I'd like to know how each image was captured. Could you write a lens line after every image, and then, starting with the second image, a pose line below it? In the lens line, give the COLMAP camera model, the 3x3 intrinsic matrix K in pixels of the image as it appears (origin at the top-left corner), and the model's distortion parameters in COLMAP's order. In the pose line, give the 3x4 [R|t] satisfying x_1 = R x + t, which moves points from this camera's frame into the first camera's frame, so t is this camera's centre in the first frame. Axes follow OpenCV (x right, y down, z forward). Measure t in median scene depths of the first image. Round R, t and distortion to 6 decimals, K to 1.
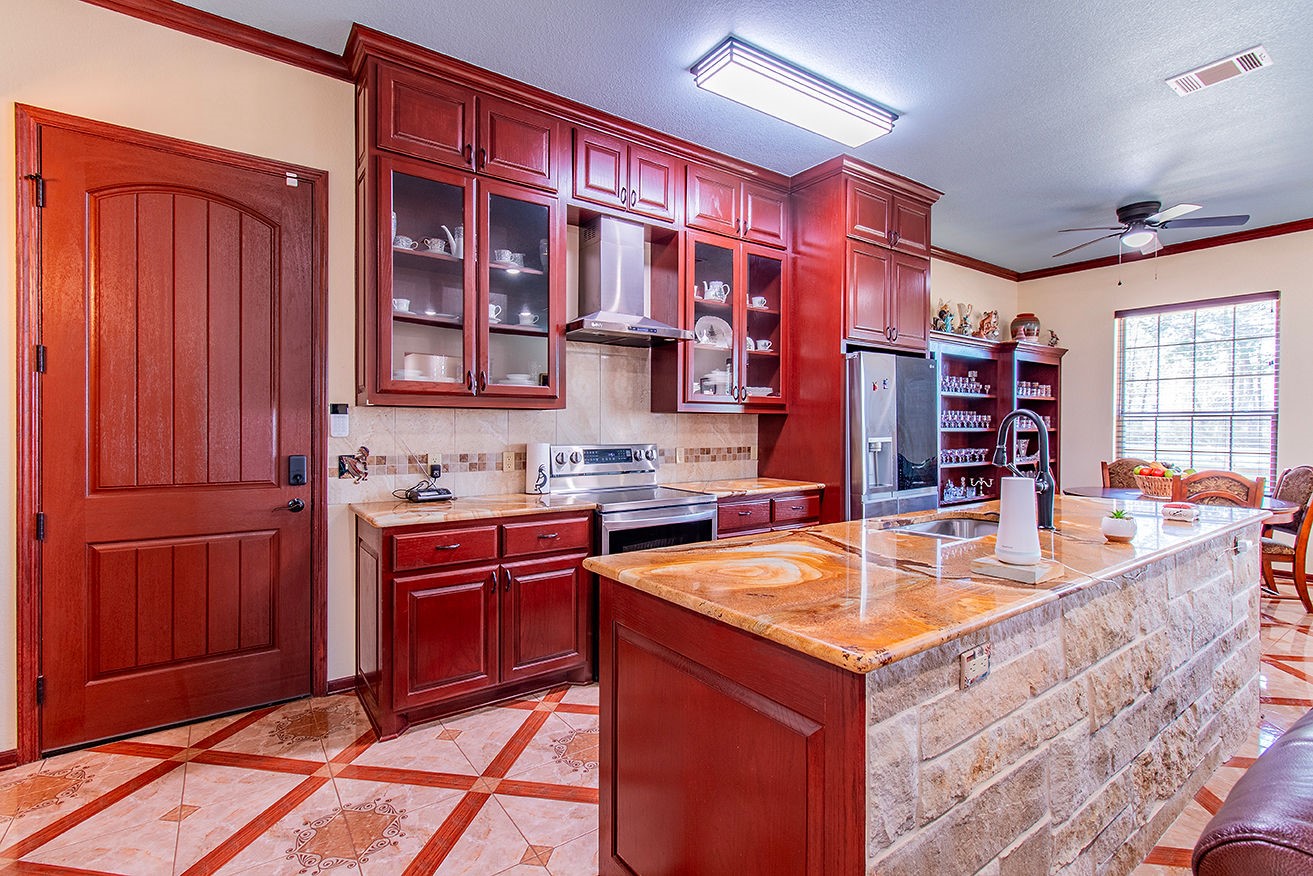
lens RADIAL K [[591.8, 0, 652.4], [0, 591.8, 428.2], [0, 0, 1]] dist [-0.015084, -0.000063]
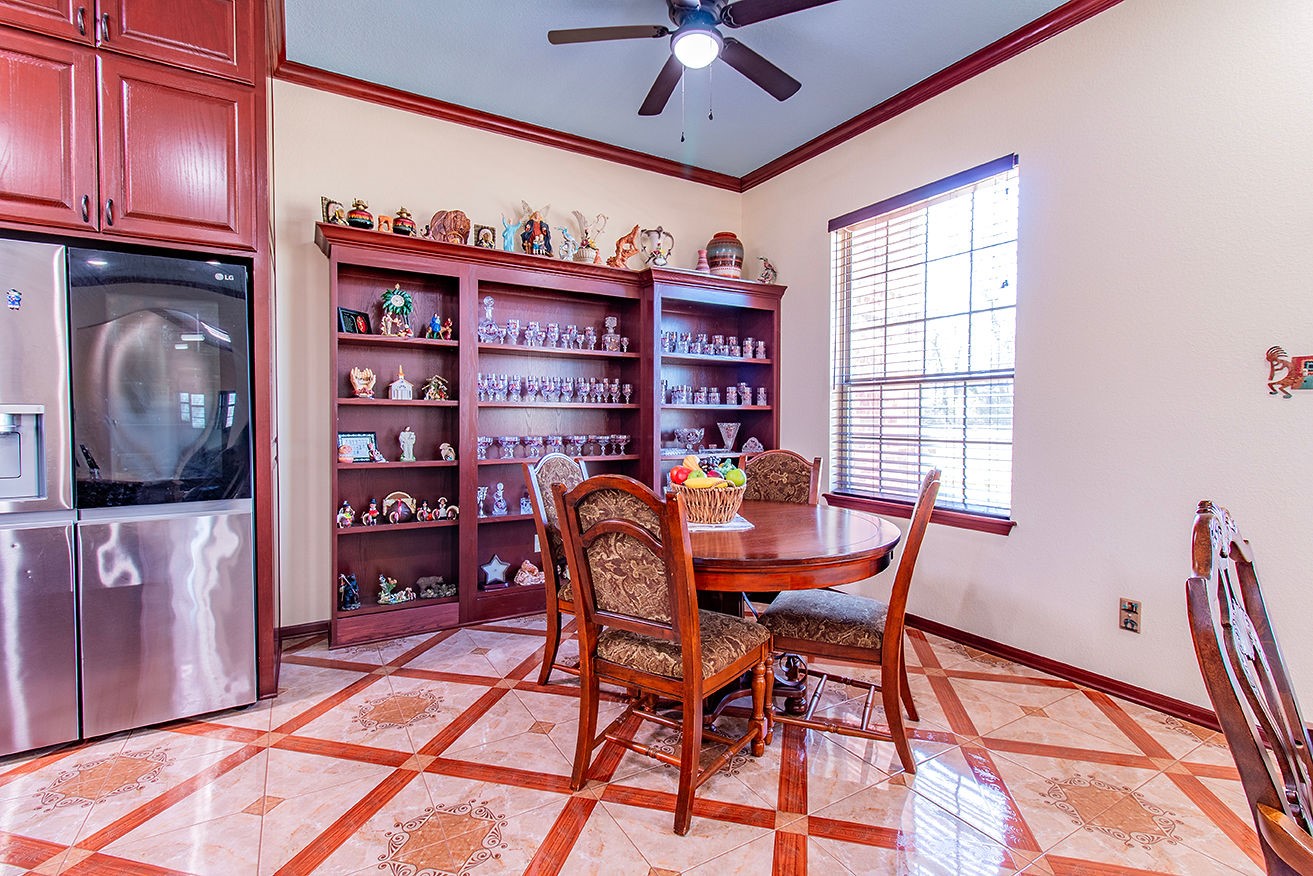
lens RADIAL K [[601.4, 0, 656.8], [0, 601.4, 430.2], [0, 0, 1]] dist [0.004406, -0.001384]
pose [[0.999059, 0.000844, -0.043372, 0.969356], [0.000028, 0.999798, 0.020099, 0.024509], [0.043380, -0.020081, 0.998857, 0.511112]]
